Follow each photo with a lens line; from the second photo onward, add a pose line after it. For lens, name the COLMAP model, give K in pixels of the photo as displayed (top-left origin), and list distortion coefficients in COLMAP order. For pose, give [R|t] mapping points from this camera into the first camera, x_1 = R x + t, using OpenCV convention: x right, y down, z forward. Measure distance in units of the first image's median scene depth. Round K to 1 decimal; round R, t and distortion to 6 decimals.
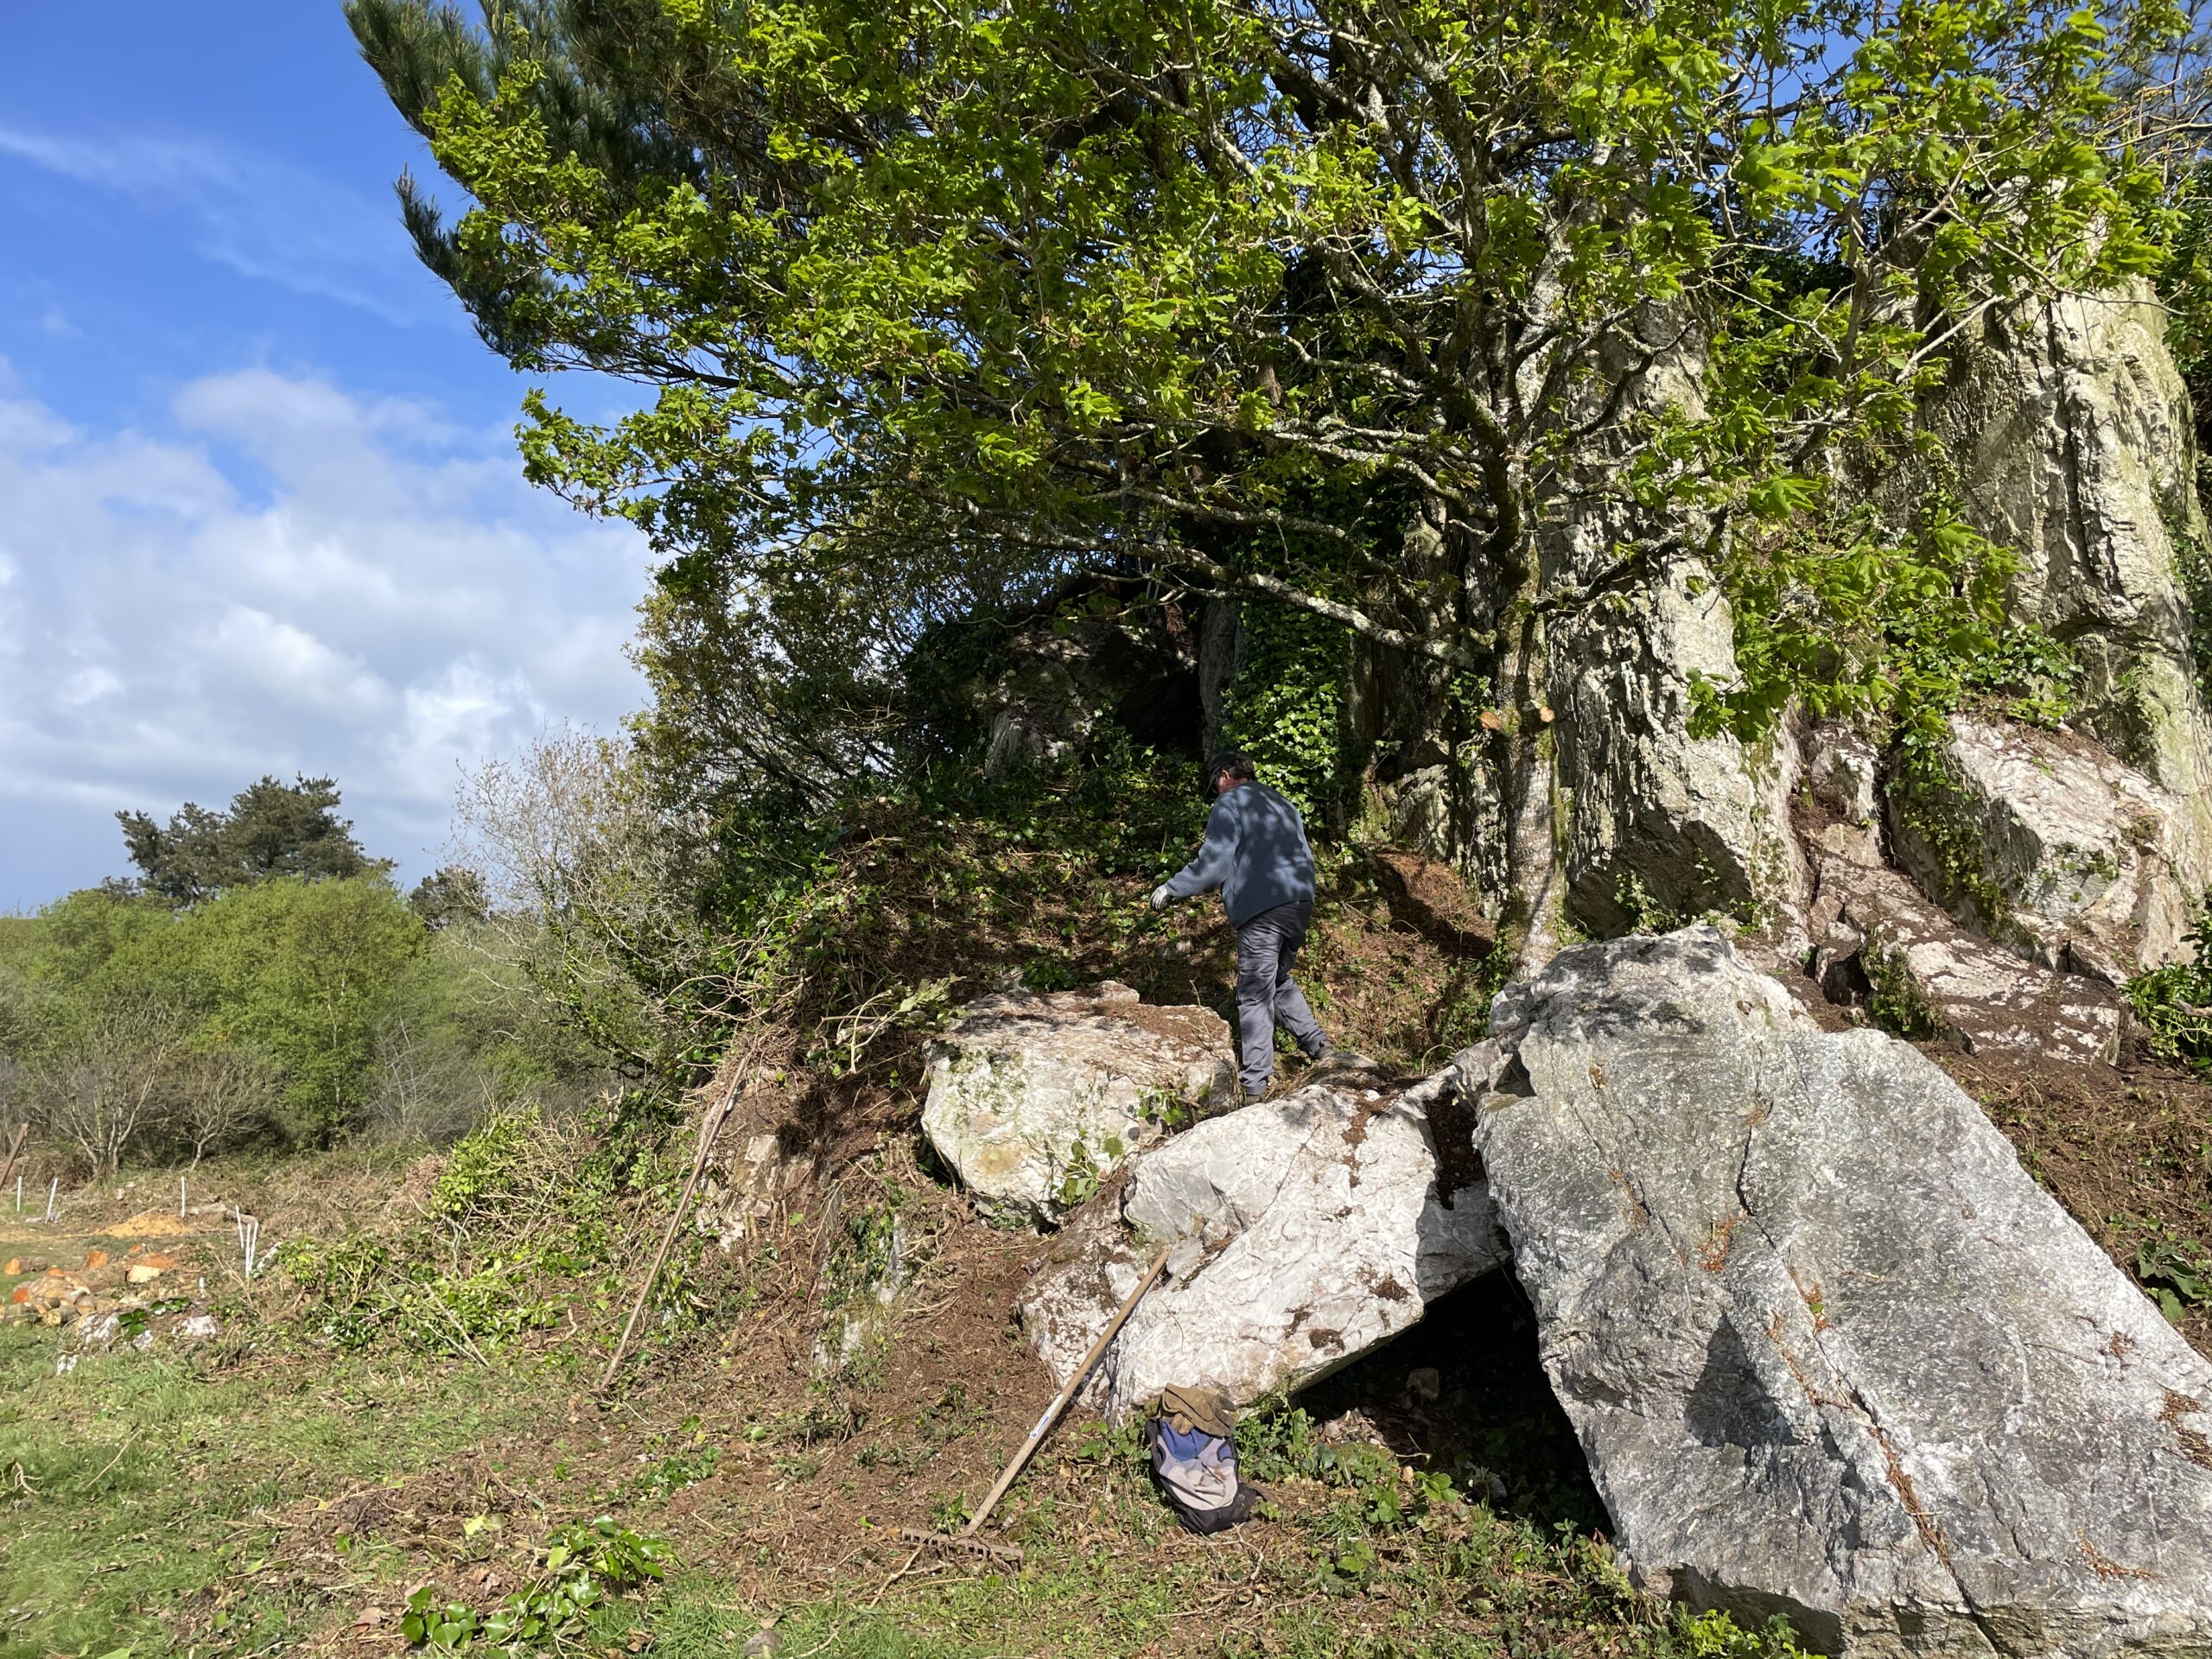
lens RADIAL K [[1649.4, 0, 1098.3], [0, 1649.4, 818.9], [0, 0, 1]] dist [0.028897, -0.060910]
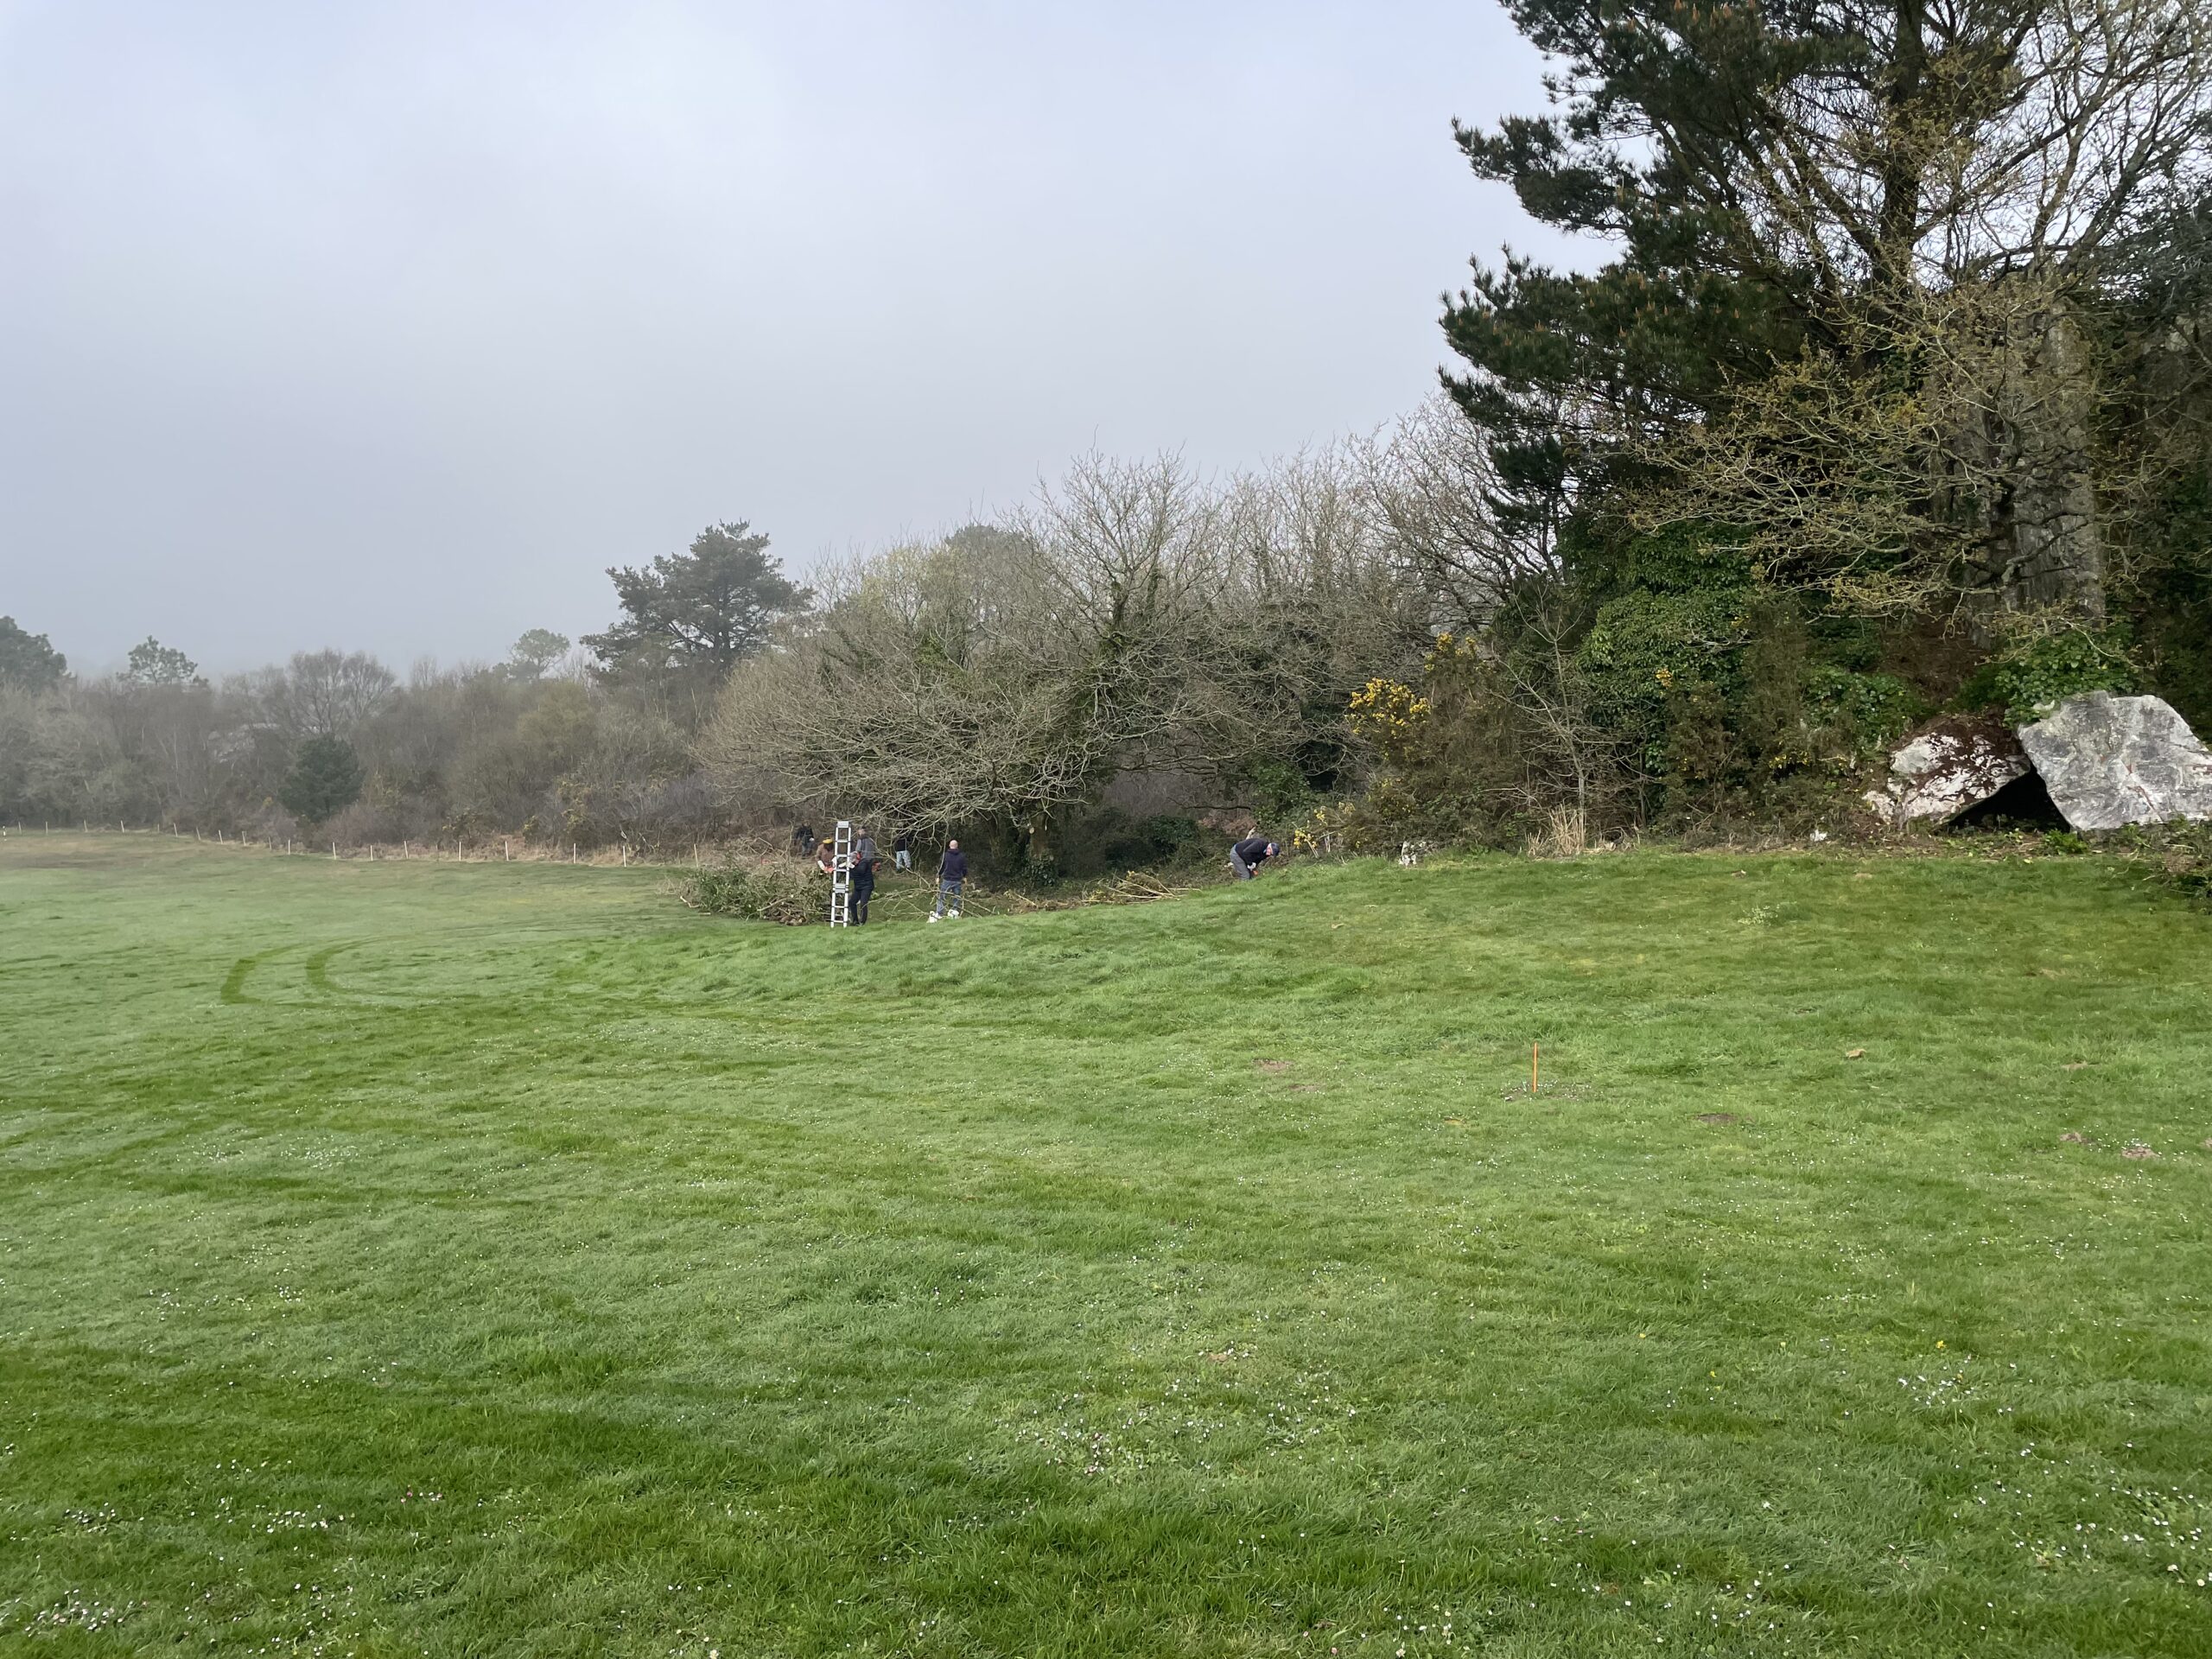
lens RADIAL K [[1649.4, 0, 1106.3], [0, 1649.4, 834.8], [0, 0, 1]] dist [0.028897, -0.060910]
pose [[0.988049, -0.058572, -0.142576, -0.519193], [0.087302, 0.974972, 0.204472, -0.208053], [0.127031, -0.214476, 0.968433, -1.149576]]
